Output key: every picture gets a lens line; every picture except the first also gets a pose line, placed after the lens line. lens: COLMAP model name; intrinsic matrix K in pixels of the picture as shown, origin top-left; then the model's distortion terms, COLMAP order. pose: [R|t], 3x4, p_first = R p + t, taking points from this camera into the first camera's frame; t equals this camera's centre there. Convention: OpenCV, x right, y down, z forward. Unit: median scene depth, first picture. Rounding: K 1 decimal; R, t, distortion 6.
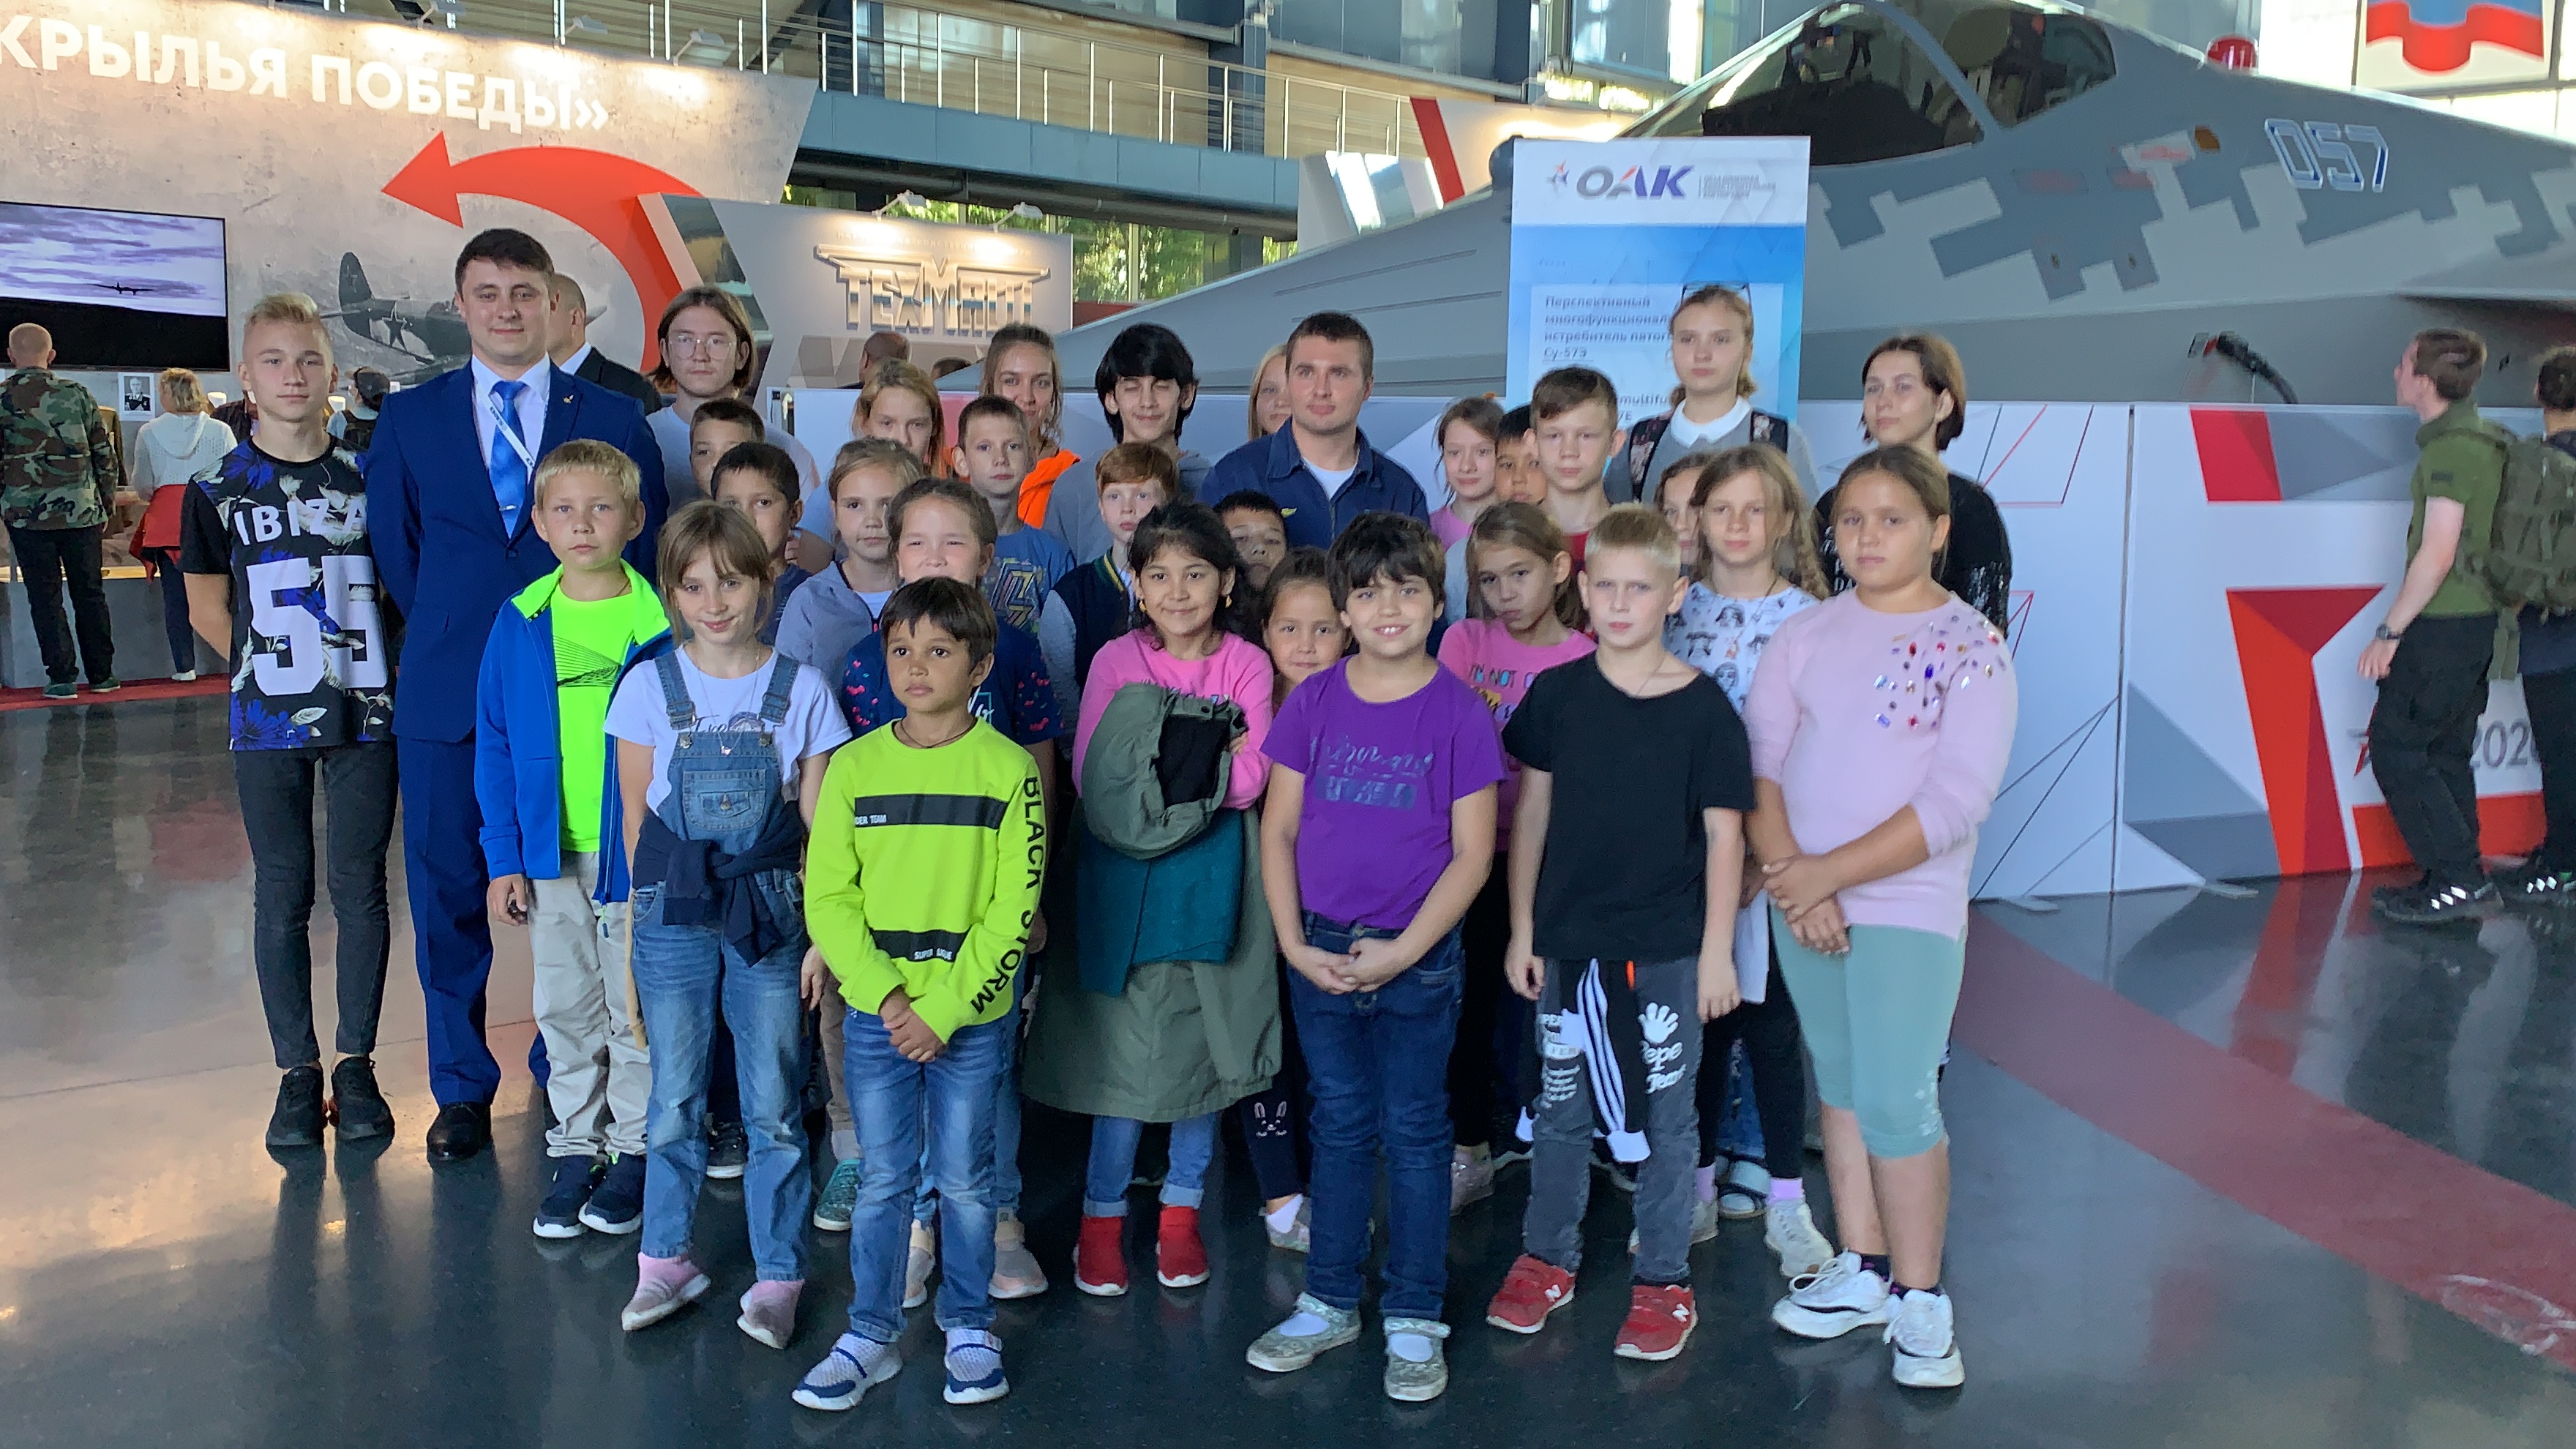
lens RADIAL K [[2186.6, 0, 1269.6], [0, 2186.6, 707.8], [0, 0, 1]] dist [0.042156, -0.071926]
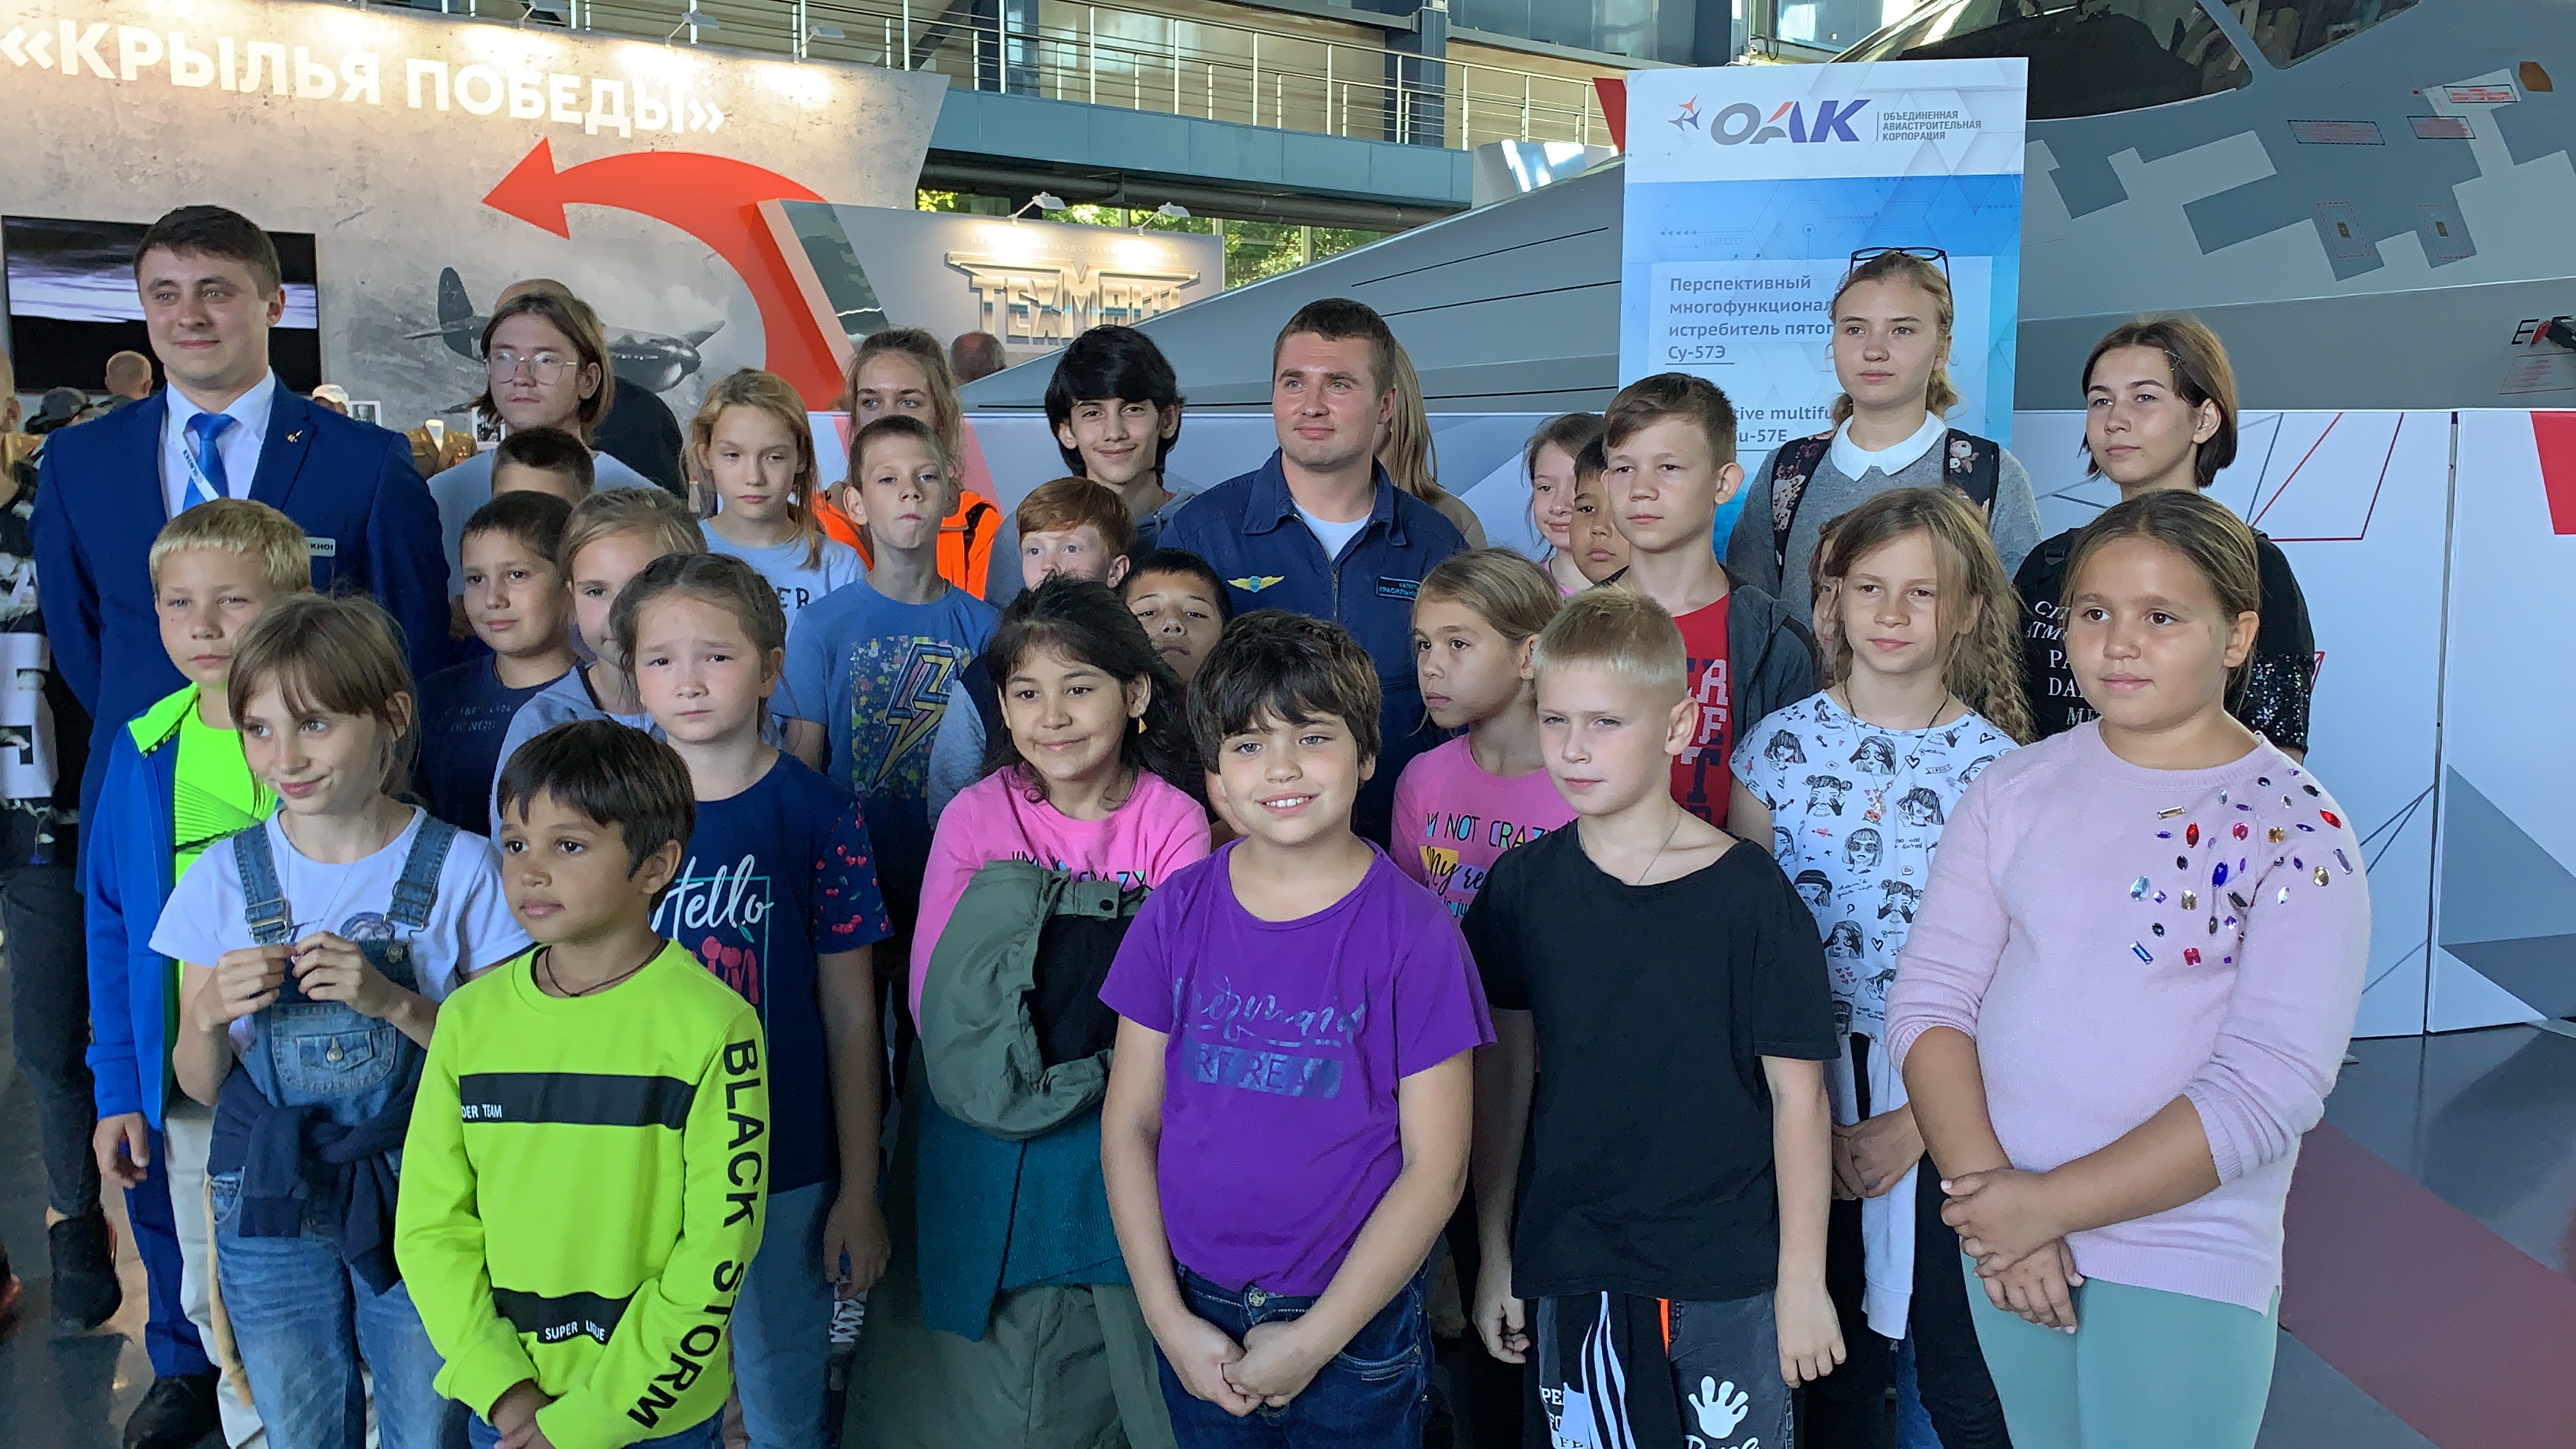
lens RADIAL K [[2186.6, 0, 1269.9], [0, 2186.6, 763.8], [0, 0, 1]] dist [0.042156, -0.071926]
pose [[0.995670, 0.001866, -0.092944, 0.043272], [0.000090, 0.999779, 0.021032, -0.026142], [0.092963, -0.020950, 0.995449, 0.167216]]
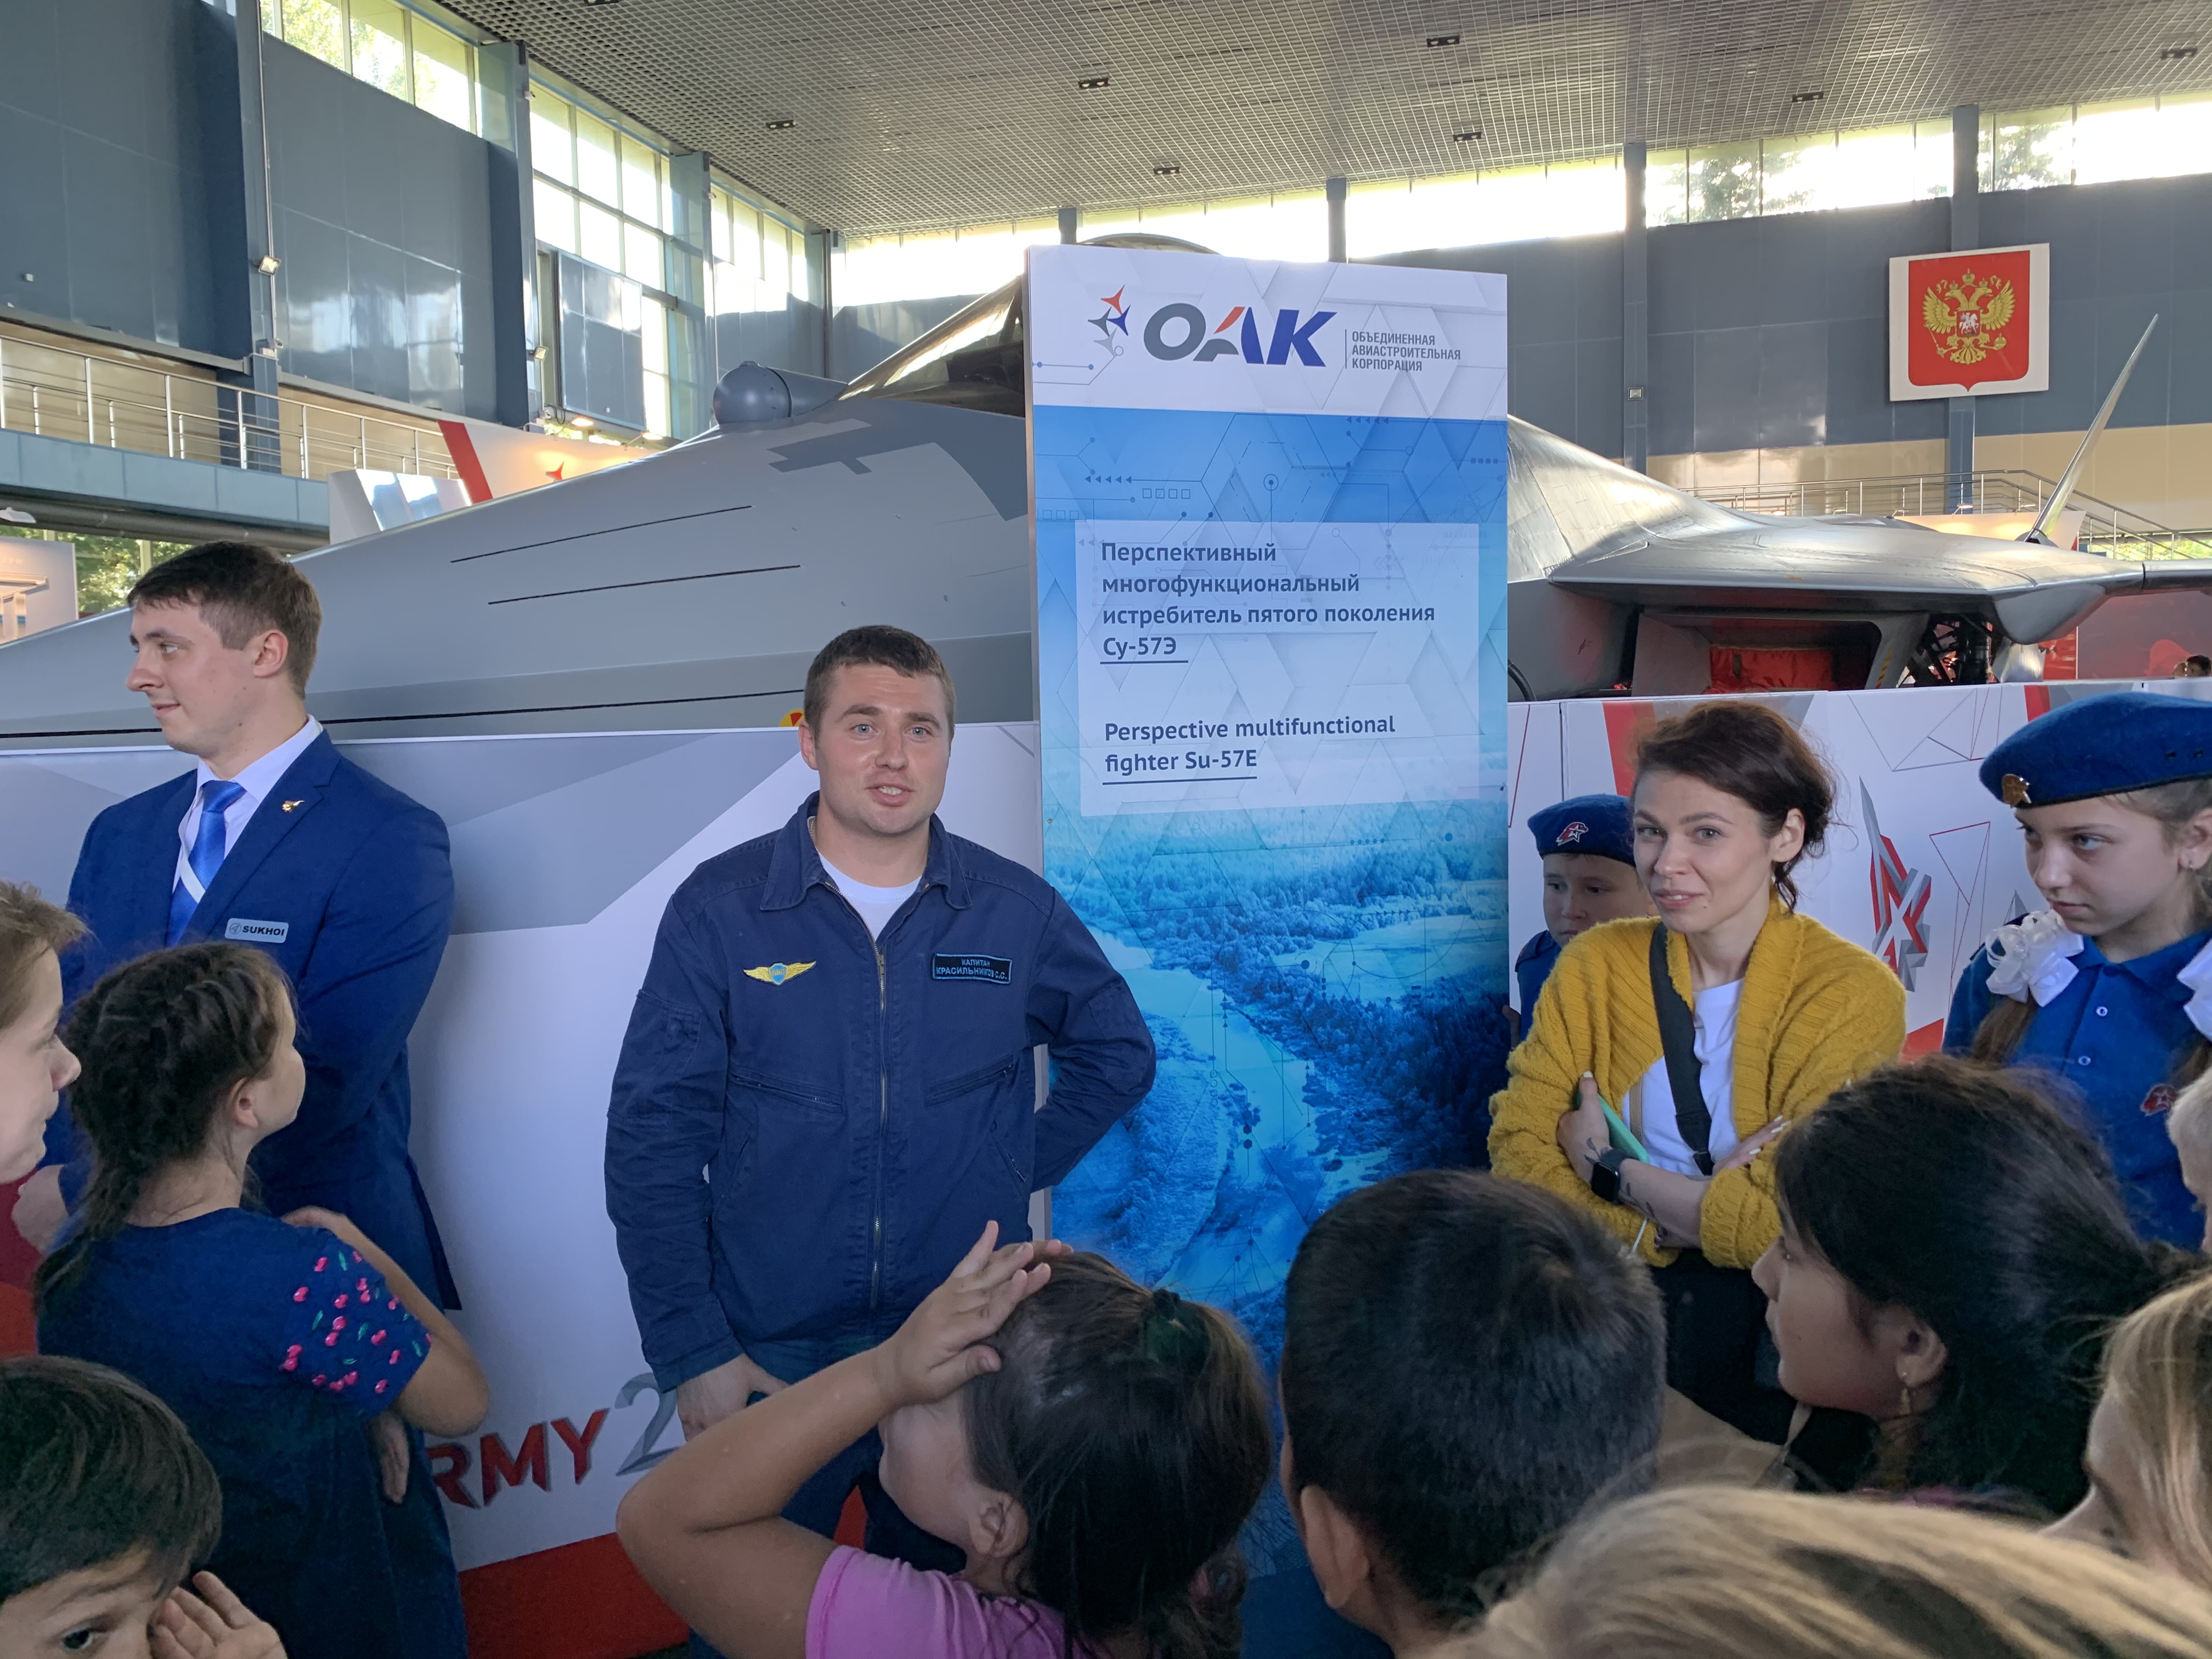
lens RADIAL K [[1652.3, 0, 1074.3], [0, 1652.3, 797.7], [0, 0, 1]] dist [0.016738, -0.022101]
pose [[0.900984, -0.059594, 0.429739, -0.039824], [0.091246, 0.994395, -0.053408, -0.077045], [-0.424148, 0.087332, 0.901372, 0.473858]]
